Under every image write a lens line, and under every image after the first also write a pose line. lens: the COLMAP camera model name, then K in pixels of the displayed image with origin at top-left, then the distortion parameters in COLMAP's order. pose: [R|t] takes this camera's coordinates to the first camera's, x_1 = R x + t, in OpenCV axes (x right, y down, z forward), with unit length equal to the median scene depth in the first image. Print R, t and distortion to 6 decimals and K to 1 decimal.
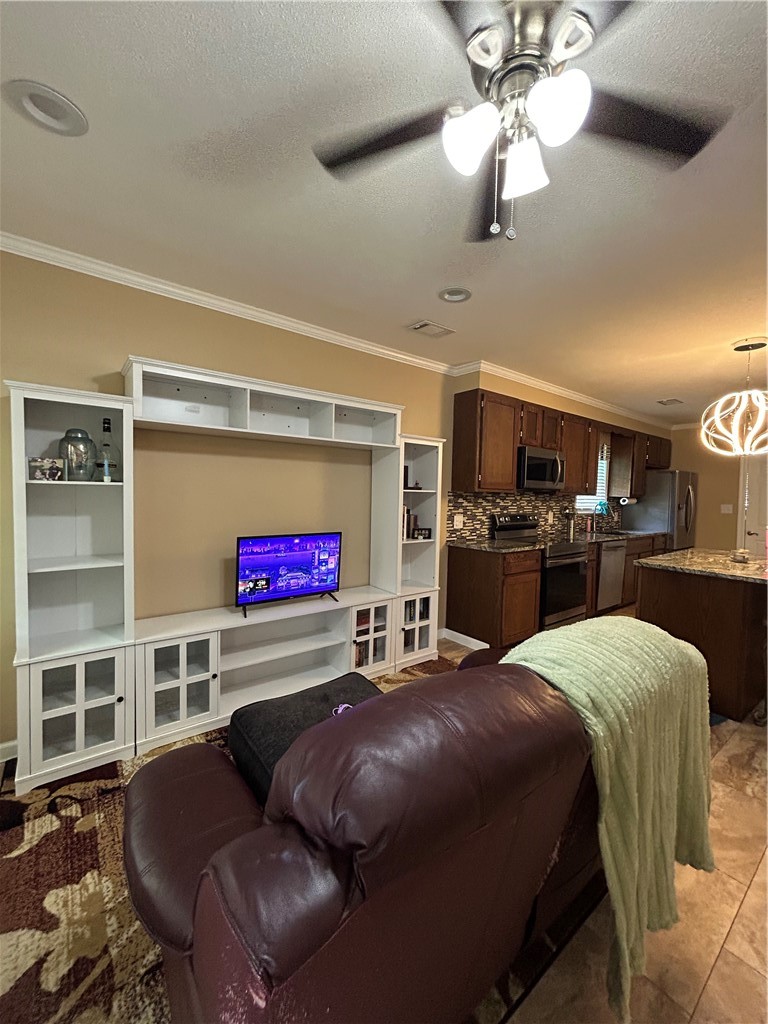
lens RADIAL K [[412.7, 0, 383.0], [0, 412.7, 512.0], [0, 0, 1]] dist [0.001082, -0.000822]
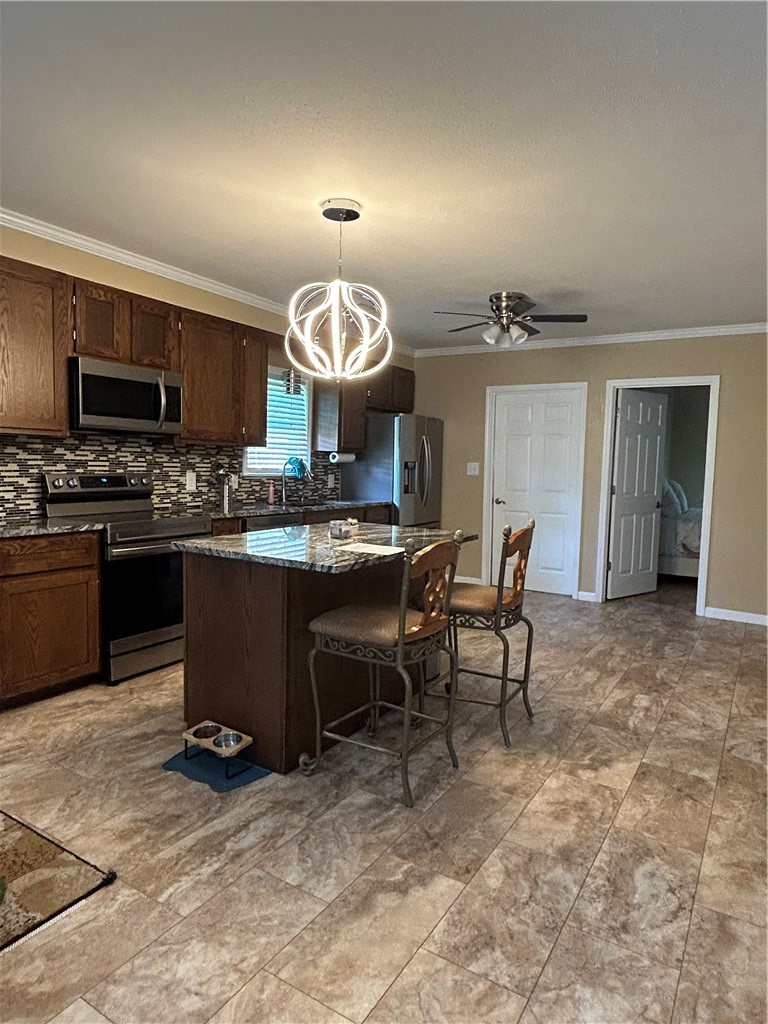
lens RADIAL K [[635.2, 0, 384.0], [0, 635.2, 512.0], [0, 0, 1]] dist [-0.006523, 0.003765]
pose [[0.934487, -0.026041, 0.355043, 0.411497], [0.010894, 0.998946, 0.044594, 0.024954], [-0.355830, -0.037805, 0.933786, -0.000715]]
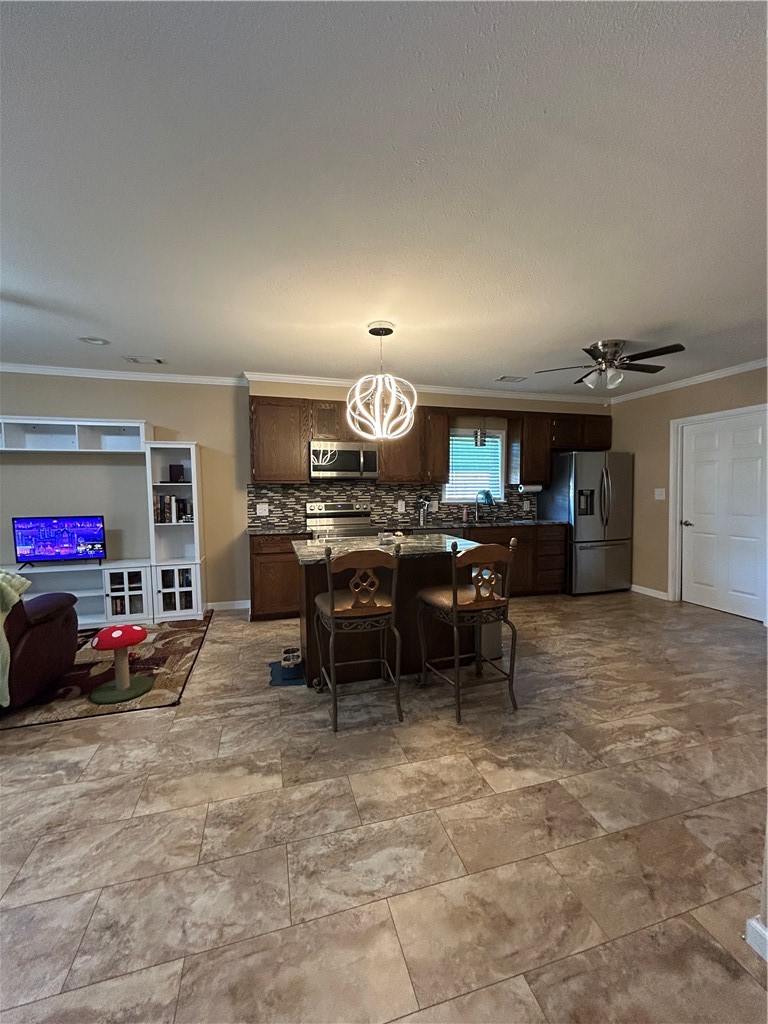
lens RADIAL K [[413.2, 0, 383.5], [0, 413.2, 512.1], [0, 0, 1]] dist [-0.004887, 0.003285]
pose [[0.931347, -0.008566, -0.364032, 0.899003], [0.010310, 0.999943, 0.002846, 0.029390], [0.363987, -0.006404, 0.931382, 0.039529]]
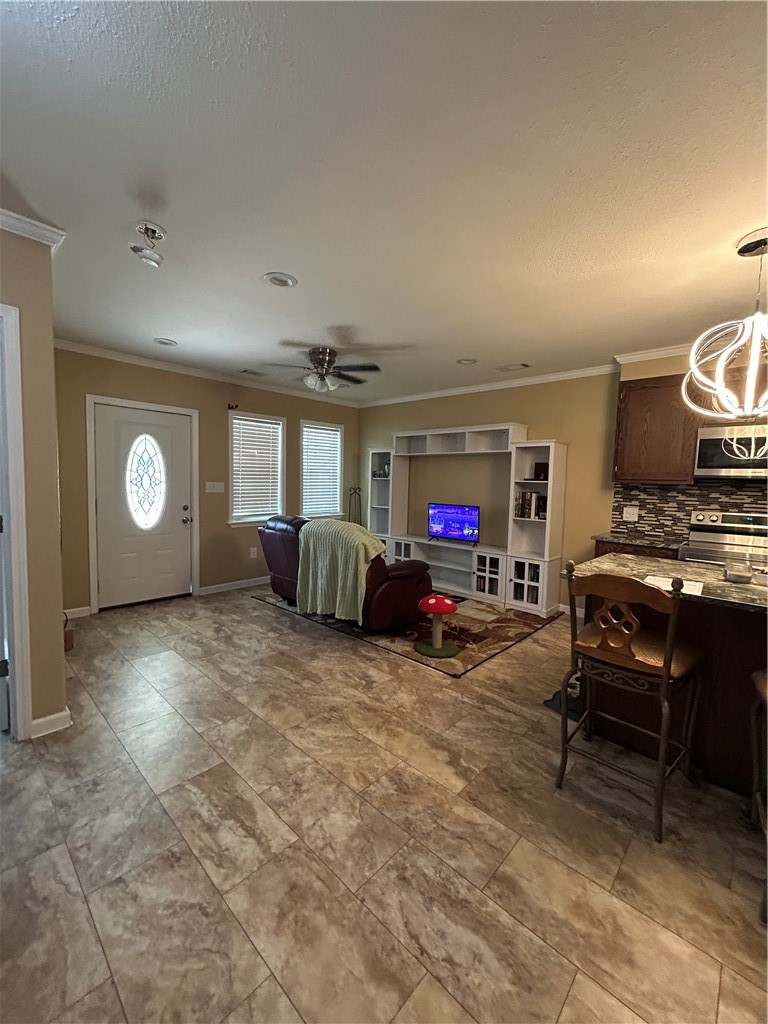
lens RADIAL K [[413.2, 0, 383.5], [0, 413.2, 512.1], [0, 0, 1]] dist [-0.004887, 0.003285]
pose [[0.164457, 0.054888, -0.984856, 1.030143], [-0.073409, 0.996363, 0.043272, 0.018812], [0.983649, 0.065181, 0.167888, 0.245285]]
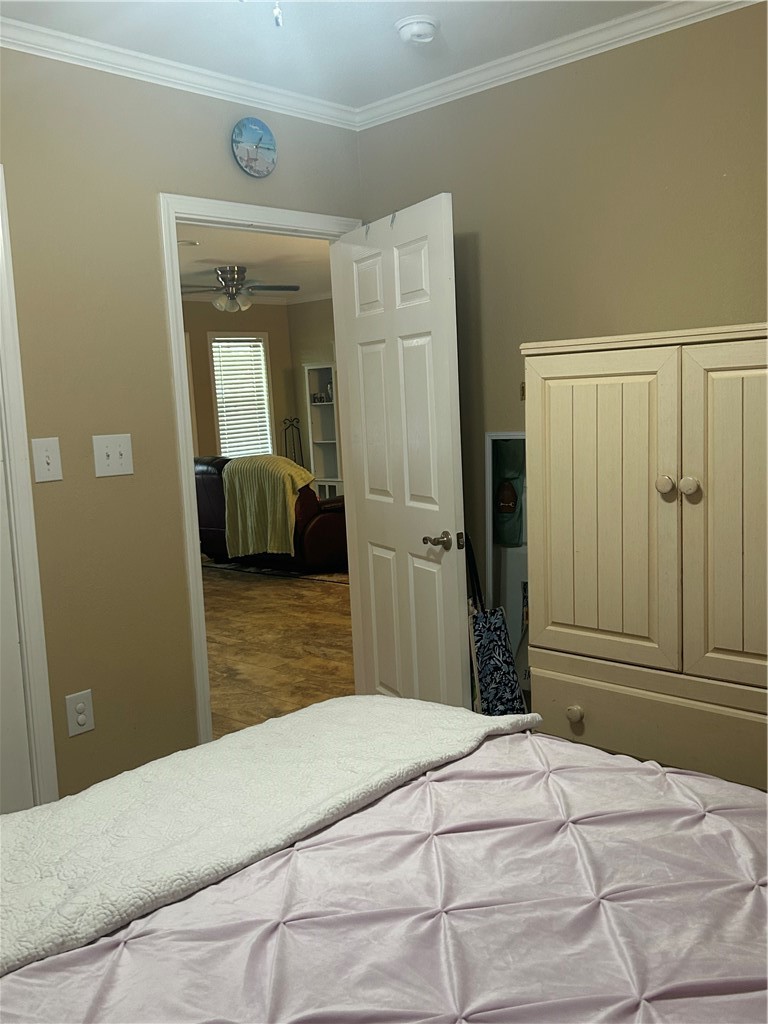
lens RADIAL K [[972.6, 0, 384.0], [0, 972.6, 512.0], [0, 0, 1]] dist [0.052707, -0.011980]
pose [[0.150791, 0.082213, -0.985141, 2.061633], [0.006964, 0.996423, 0.084221, 0.034127], [0.988541, -0.019560, 0.149679, 0.244952]]
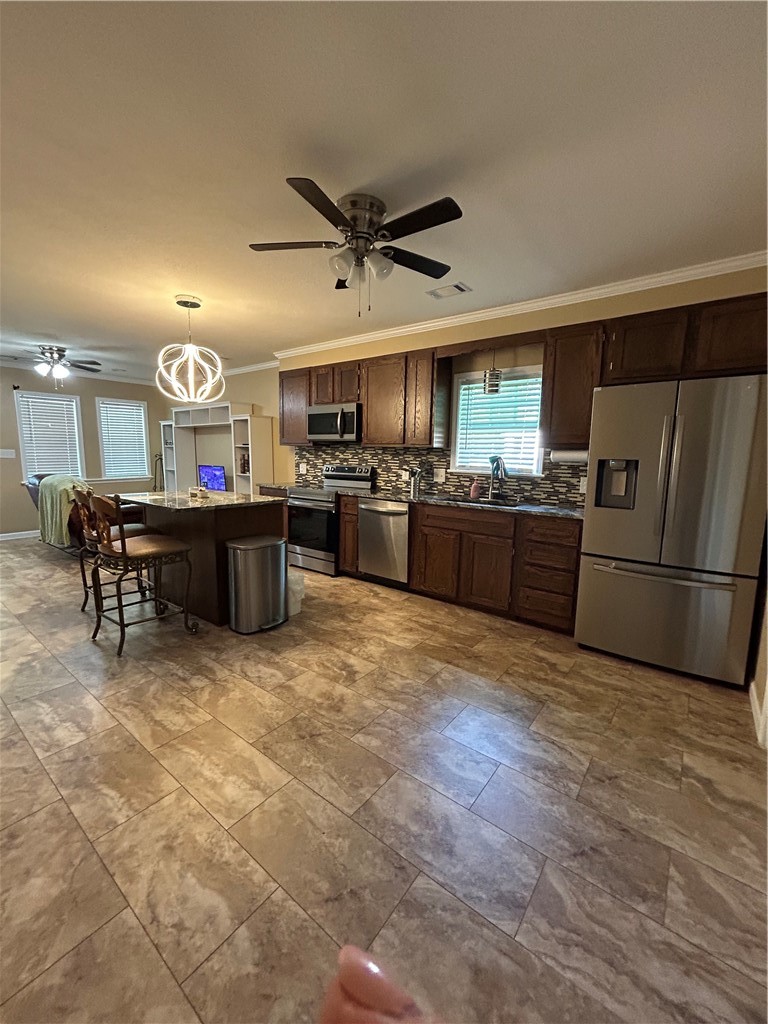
lens RADIAL K [[413.2, 0, 383.5], [0, 413.2, 512.1], [0, 0, 1]] dist [-0.004887, 0.003285]
pose [[0.252778, 0.114088, -0.960774, 1.543060], [-0.060885, 0.992931, 0.101888, 0.010484], [0.965607, 0.032742, 0.257938, 0.884697]]
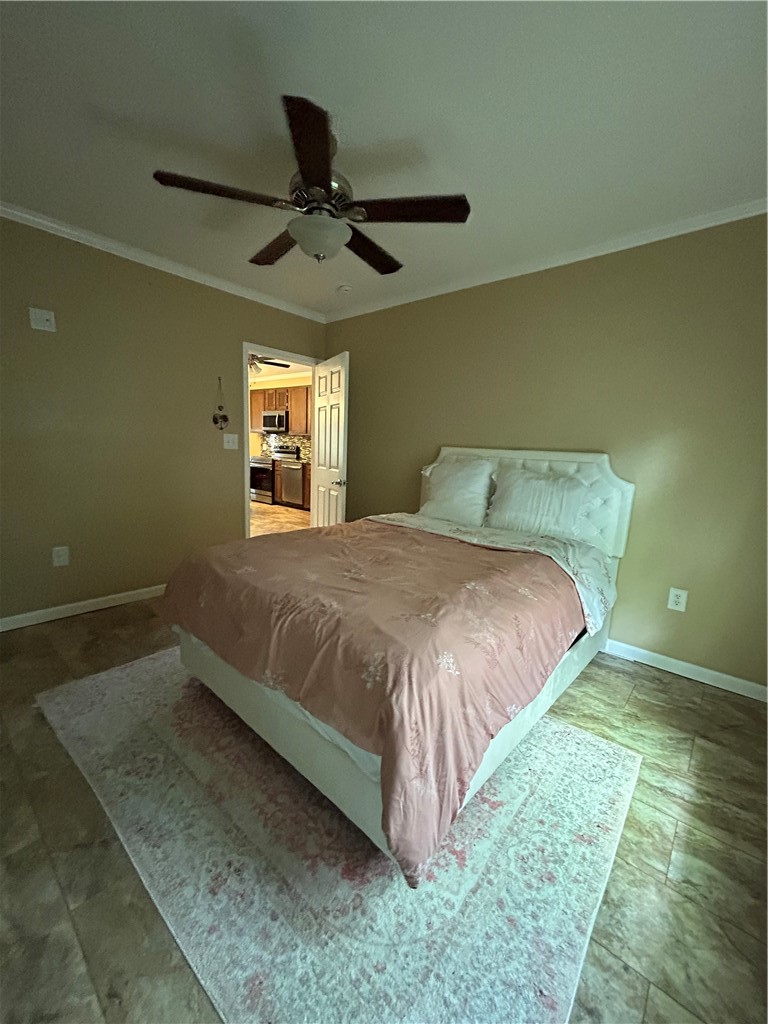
lens RADIAL K [[413.2, 0, 383.5], [0, 413.2, 512.1], [0, 0, 1]] dist [-0.004887, 0.003285]
pose [[0.200100, 0.153555, -0.967668, 2.524609], [-0.074154, 0.987183, 0.141318, 0.006973], [0.976965, 0.043479, 0.208922, 1.150352]]
